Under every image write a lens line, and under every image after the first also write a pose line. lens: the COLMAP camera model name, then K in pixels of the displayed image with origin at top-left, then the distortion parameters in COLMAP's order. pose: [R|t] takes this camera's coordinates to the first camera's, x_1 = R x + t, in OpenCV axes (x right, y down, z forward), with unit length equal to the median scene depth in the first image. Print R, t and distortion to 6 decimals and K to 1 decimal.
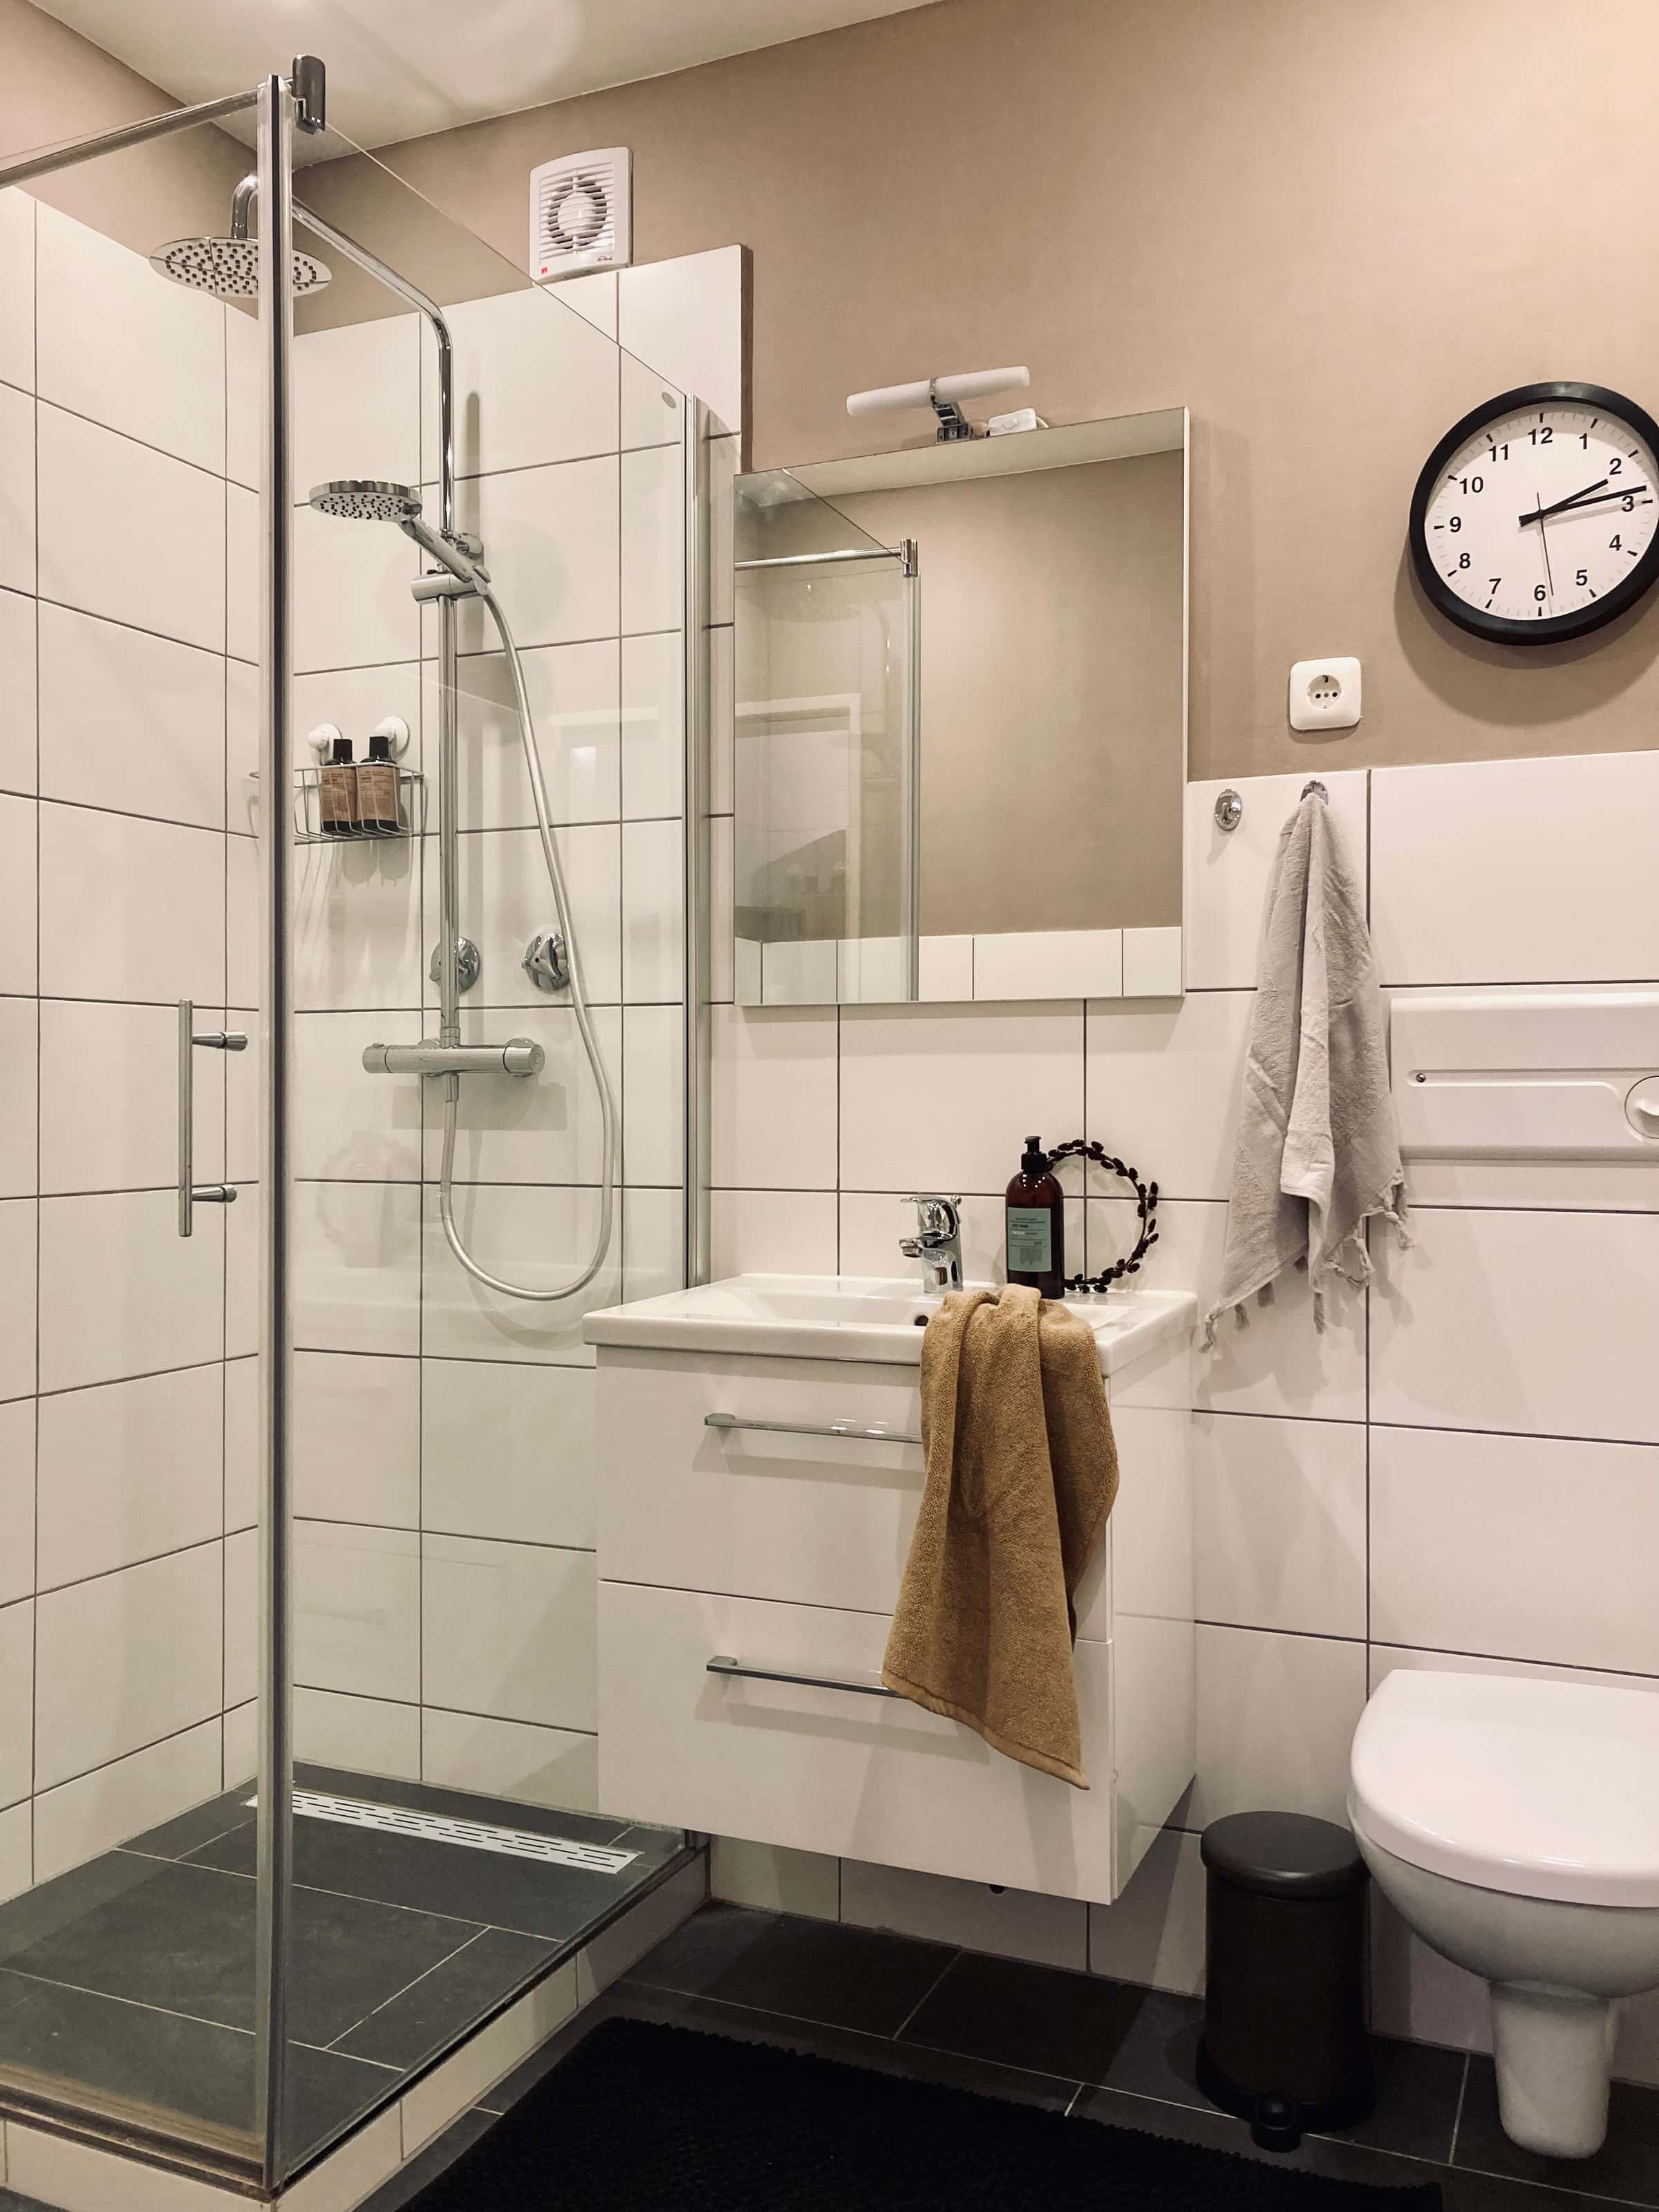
lens RADIAL K [[1786.7, 0, 756.3], [0, 1786.7, 1080.6], [0, 0, 1]] dist [0.055564, -0.005568]
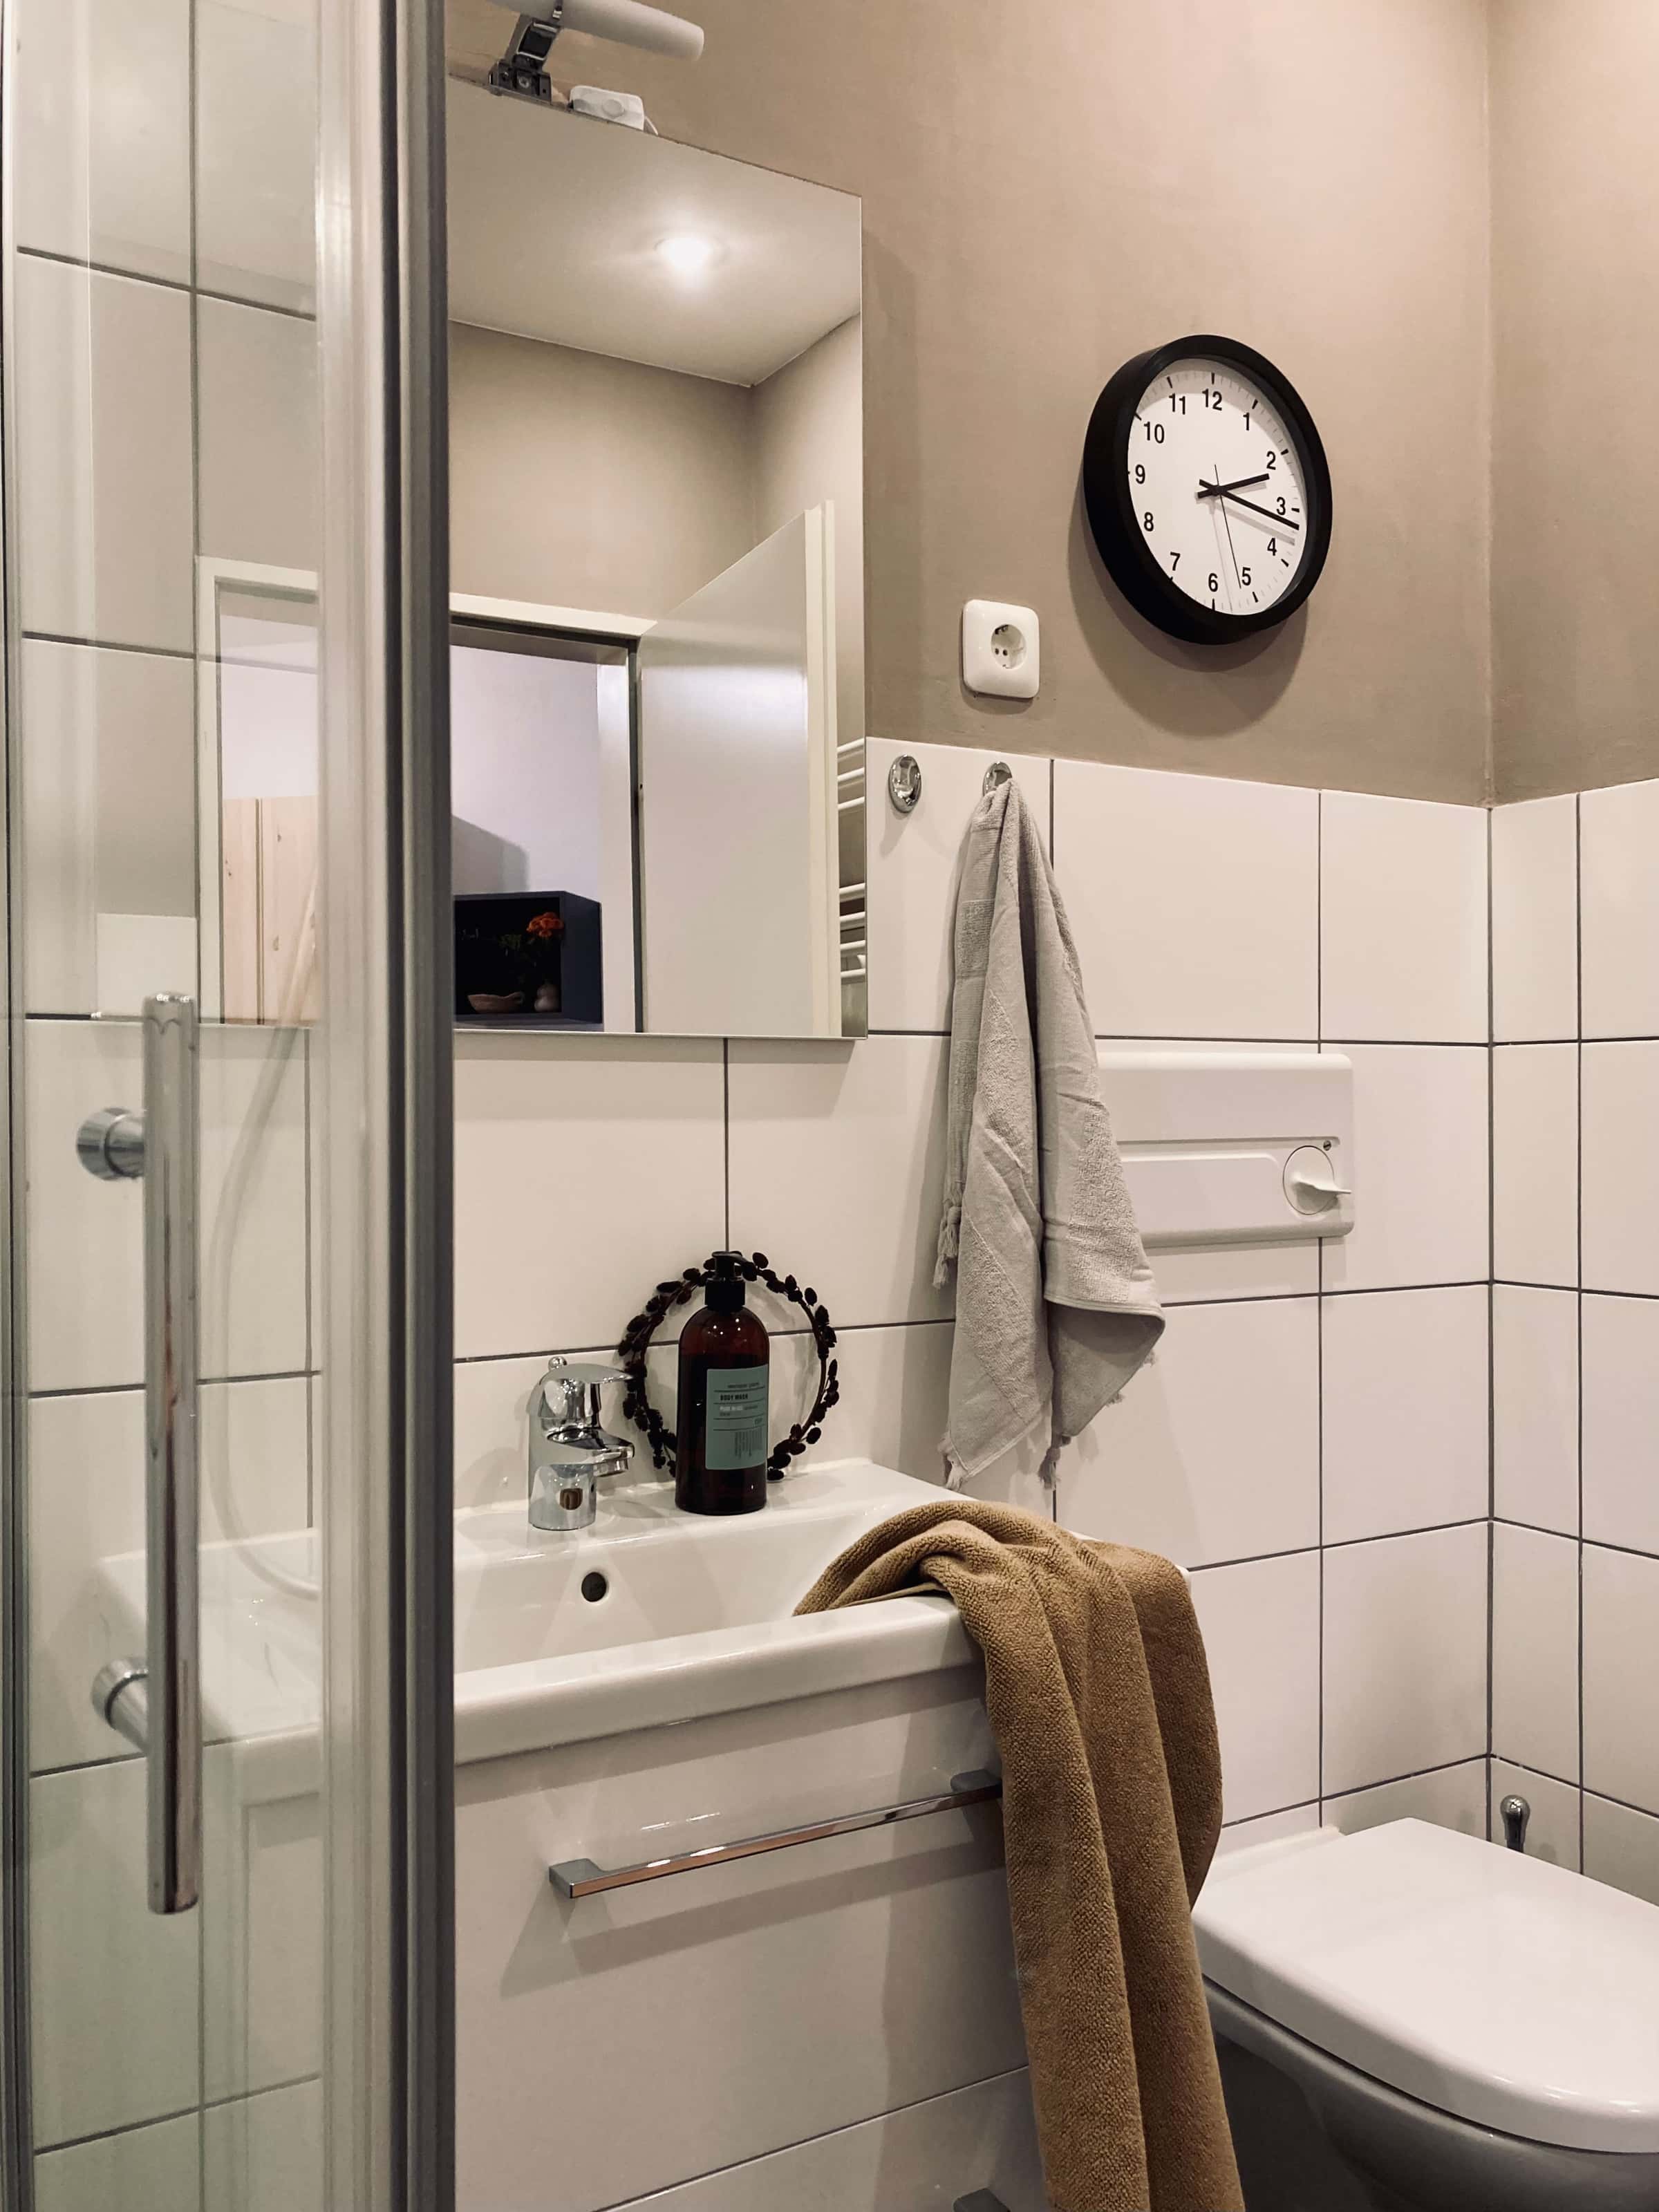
lens RADIAL K [[1890.7, 0, 806.7], [0, 1890.7, 1106.8], [0, 0, 1]] dist [0.078580, -0.126957]
pose [[0.564948, -0.004726, 0.825113, -0.382682], [-0.001159, 0.999978, 0.006521, -0.025065], [-0.825126, -0.004640, 0.564930, 0.591937]]
